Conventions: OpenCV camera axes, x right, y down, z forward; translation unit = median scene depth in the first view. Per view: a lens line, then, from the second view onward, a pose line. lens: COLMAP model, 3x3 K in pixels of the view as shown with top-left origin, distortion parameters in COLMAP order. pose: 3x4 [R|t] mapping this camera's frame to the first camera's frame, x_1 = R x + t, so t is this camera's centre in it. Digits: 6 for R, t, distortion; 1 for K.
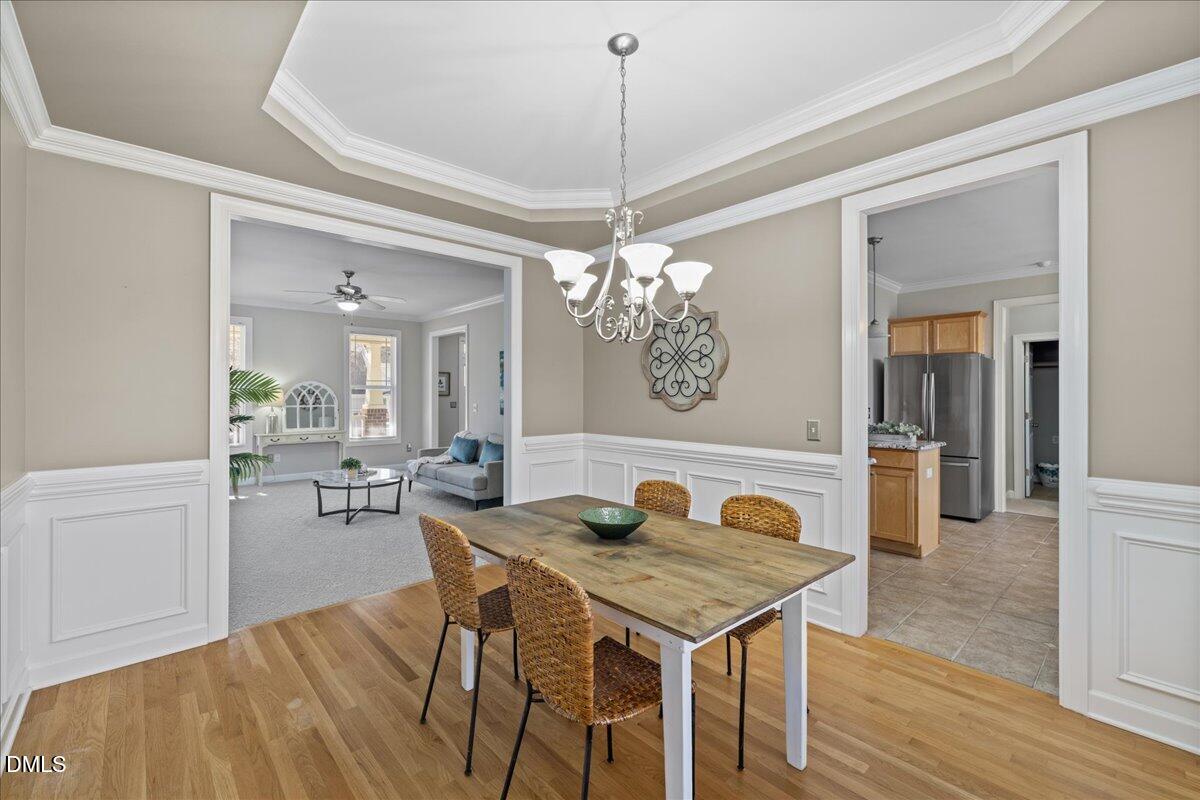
lens RADIAL K [[504.1, 0, 596.3], [0, 504.1, 394.2], [0, 0, 1]] dist [0.003274, -0.000432]
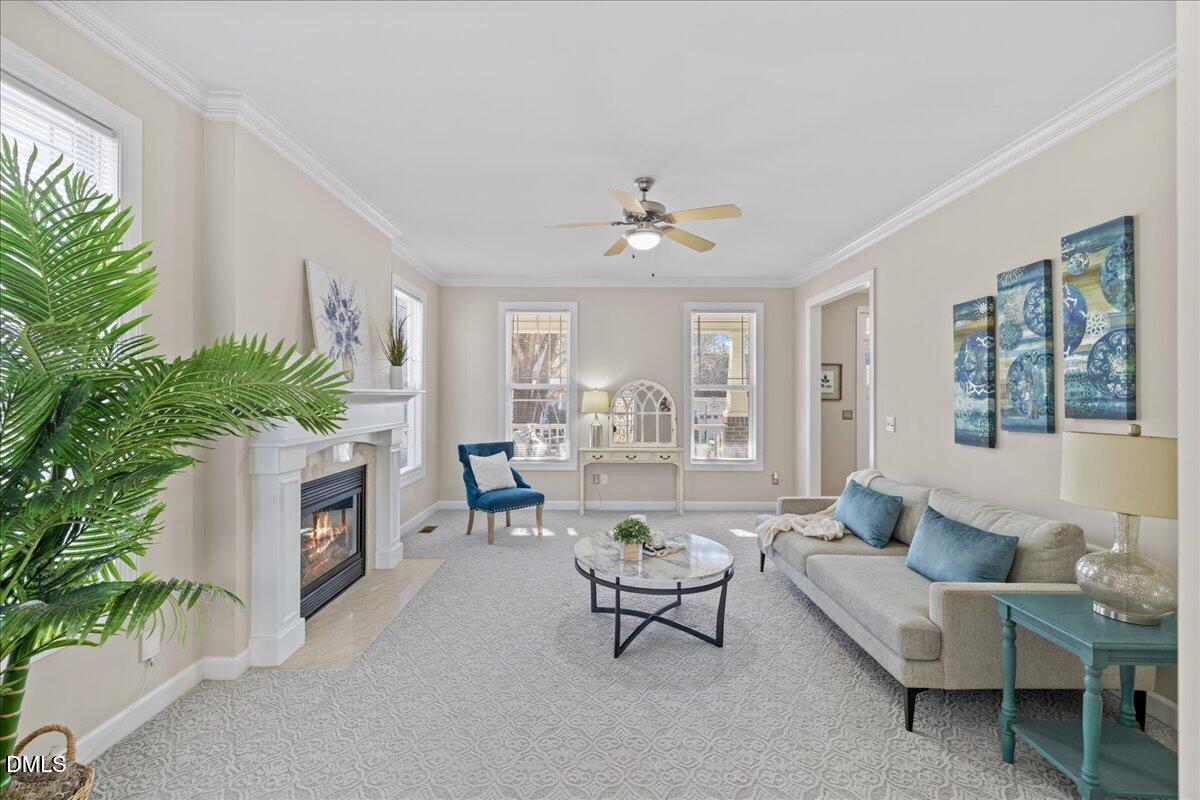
lens RADIAL K [[504.1, 0, 596.3], [0, 504.1, 394.2], [0, 0, 1]] dist [0.003274, -0.000432]
pose [[0.736632, 0.000098, -0.676294, -0.110566], [-0.004203, 0.999981, -0.004432, -0.001137], [0.676281, 0.006107, 0.736619, 0.404251]]
